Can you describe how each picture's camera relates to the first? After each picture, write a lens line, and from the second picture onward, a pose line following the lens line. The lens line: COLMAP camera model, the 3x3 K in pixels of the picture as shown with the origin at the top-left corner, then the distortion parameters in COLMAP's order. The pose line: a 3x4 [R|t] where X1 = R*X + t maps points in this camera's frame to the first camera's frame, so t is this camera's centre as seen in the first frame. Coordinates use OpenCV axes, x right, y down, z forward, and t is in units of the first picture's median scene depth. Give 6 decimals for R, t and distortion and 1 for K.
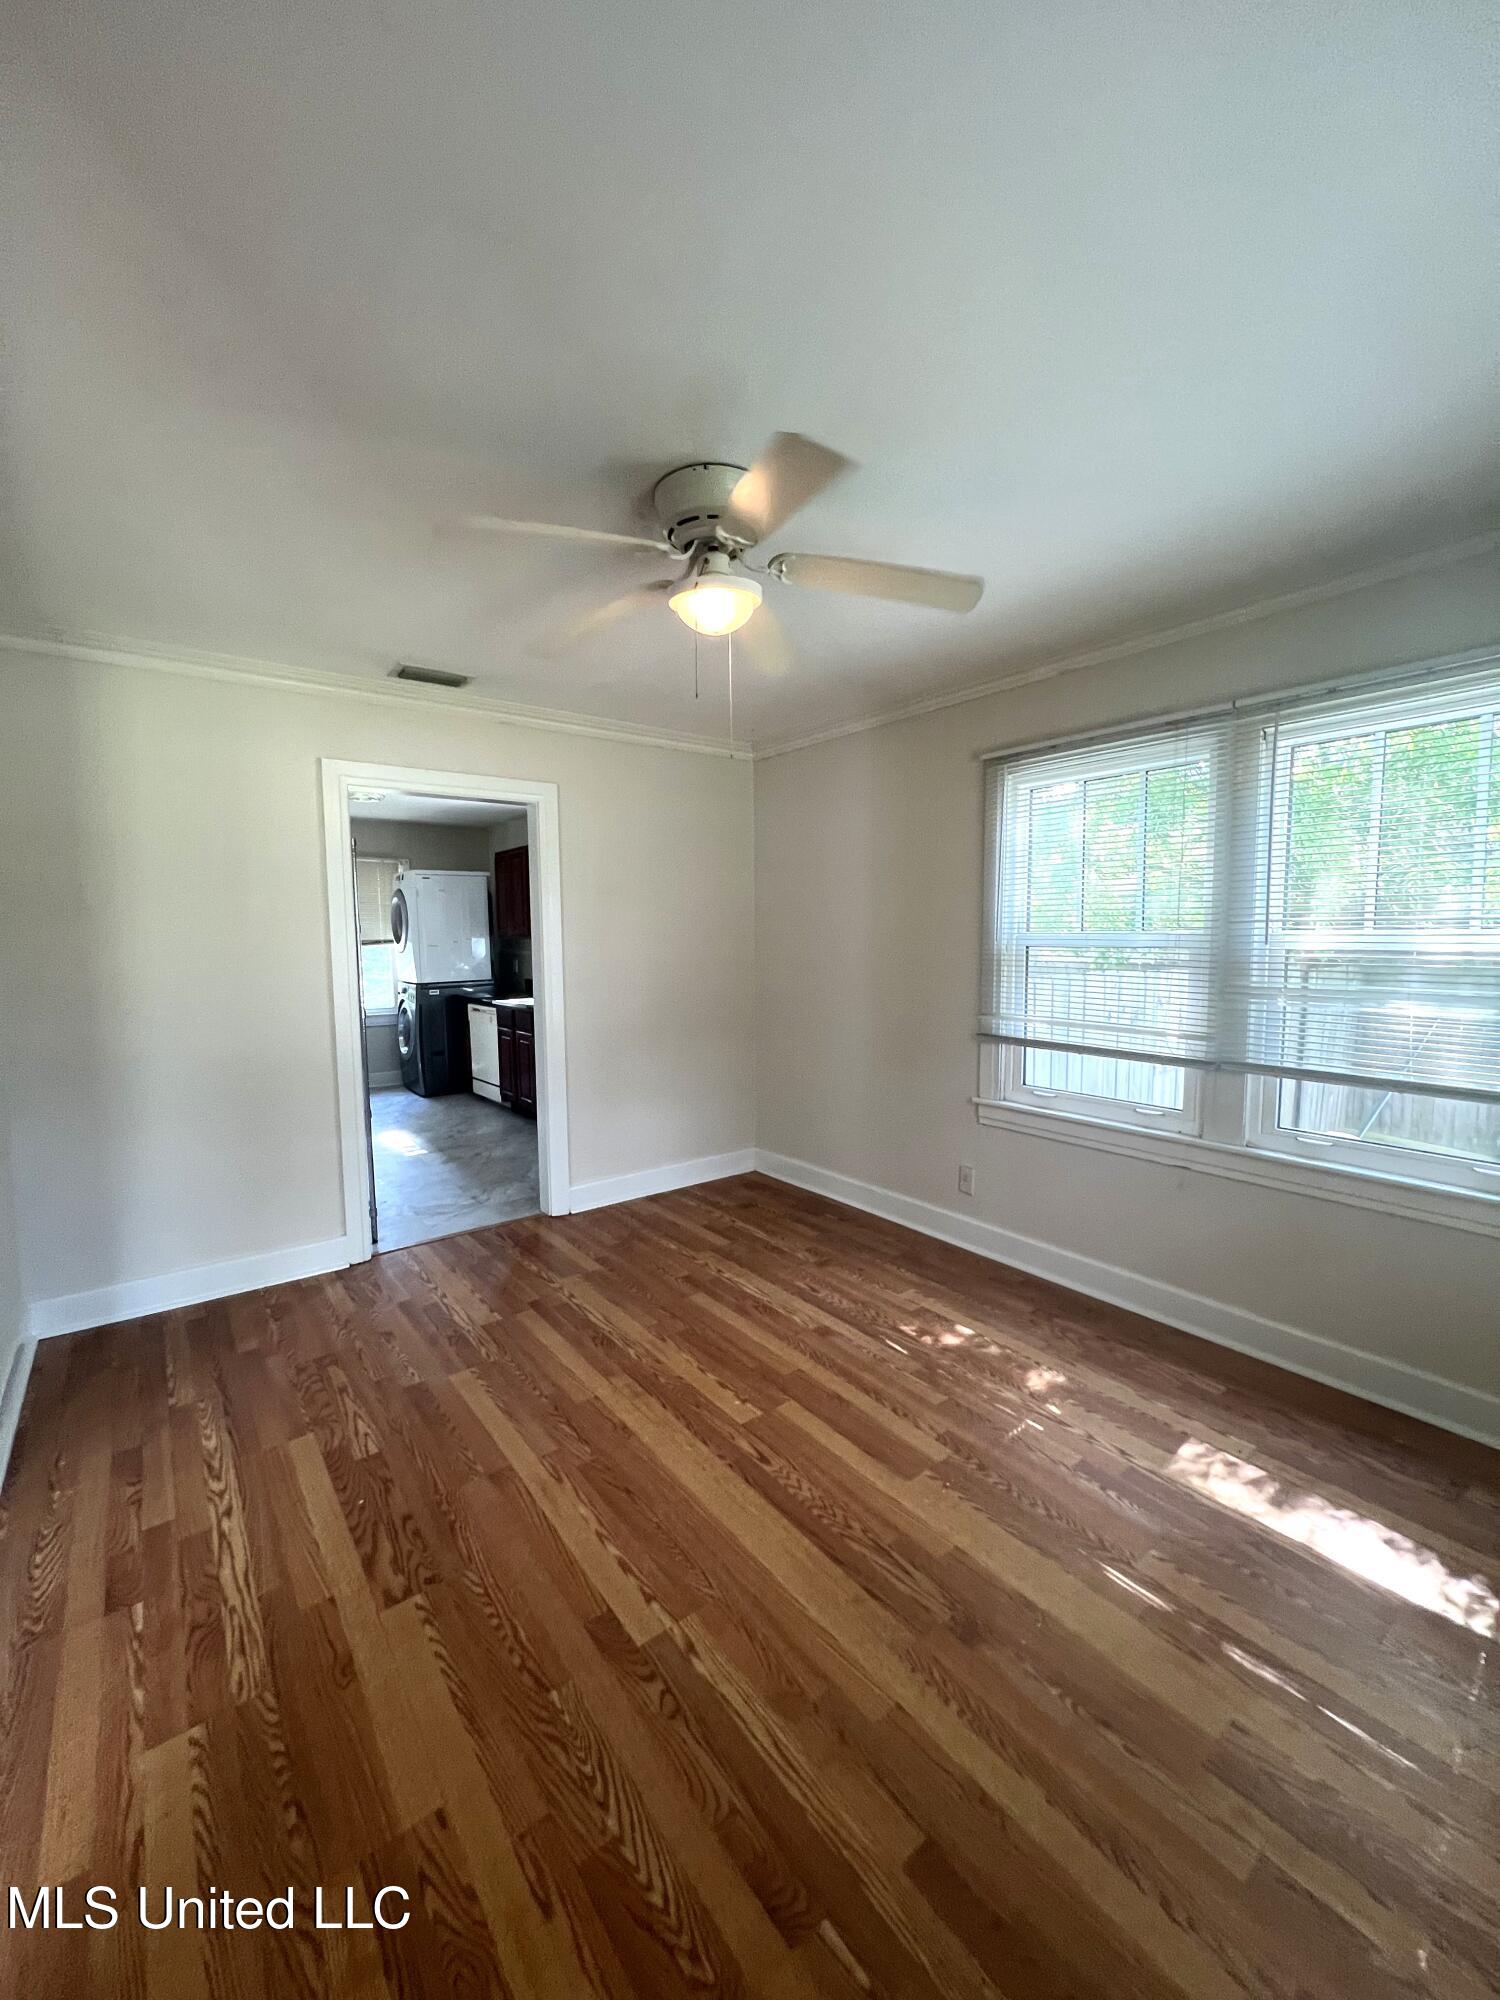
lens RADIAL K [[797.5, 0, 750.0], [0, 797.5, 1000.0], [0, 0, 1]] dist [-0.002519, 0.000488]
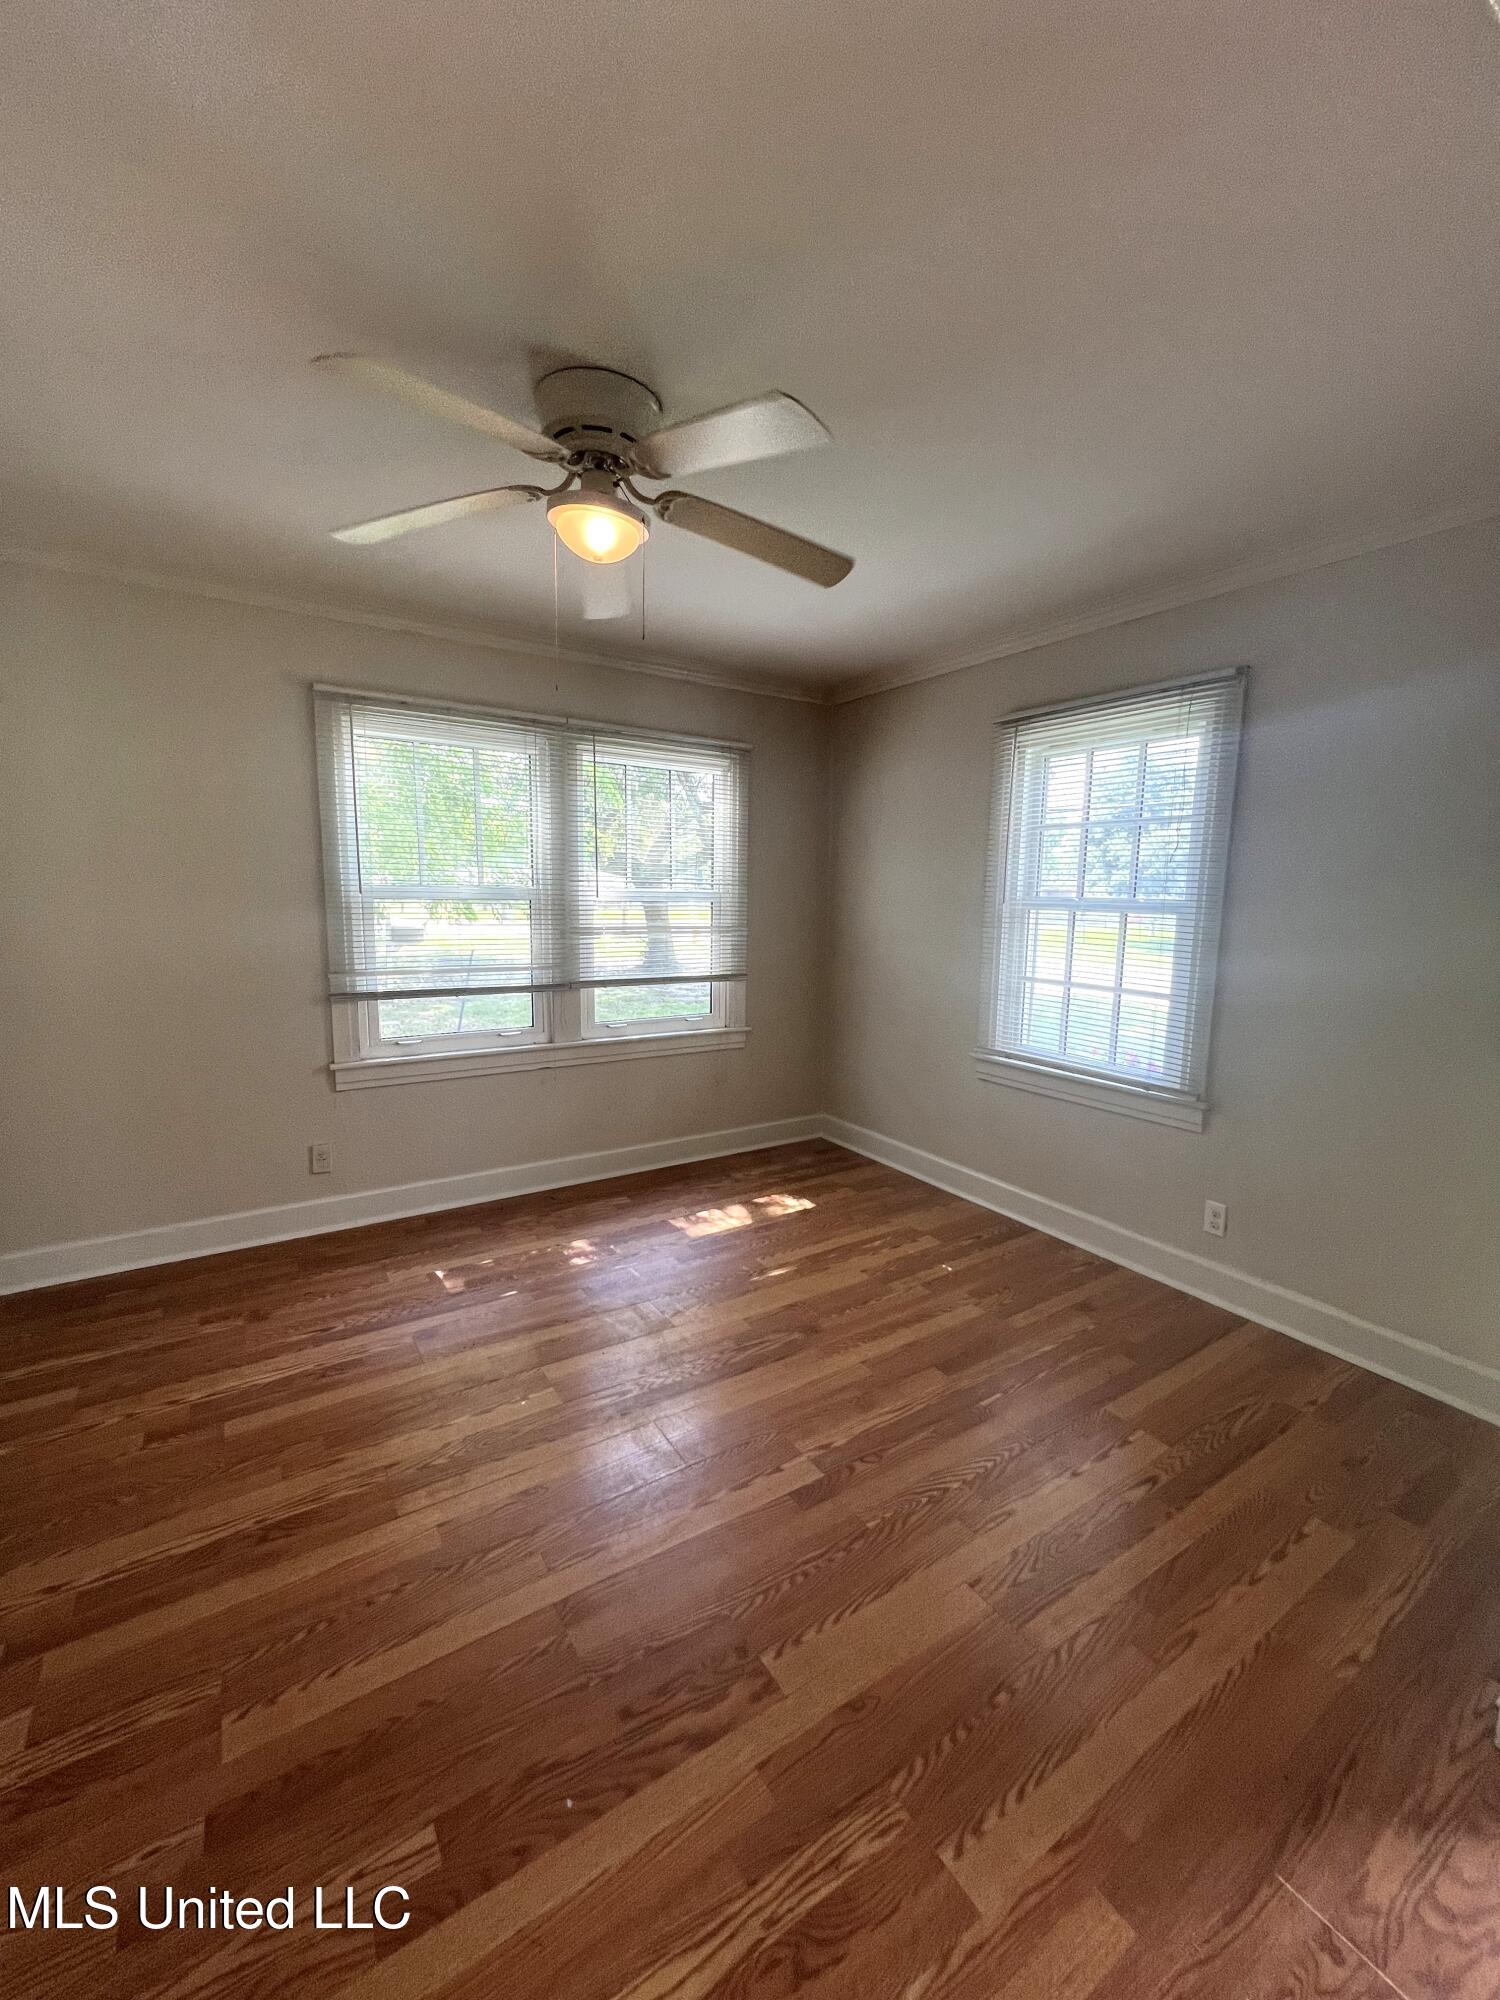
lens RADIAL K [[797.5, 0, 750.0], [0, 797.5, 1000.0], [0, 0, 1]] dist [-0.002519, 0.000488]
pose [[0.077206, -0.125645, 0.989067, -0.709181], [0.065215, 0.990540, 0.120742, -0.037528], [-0.994880, 0.055180, 0.084669, 0.542327]]
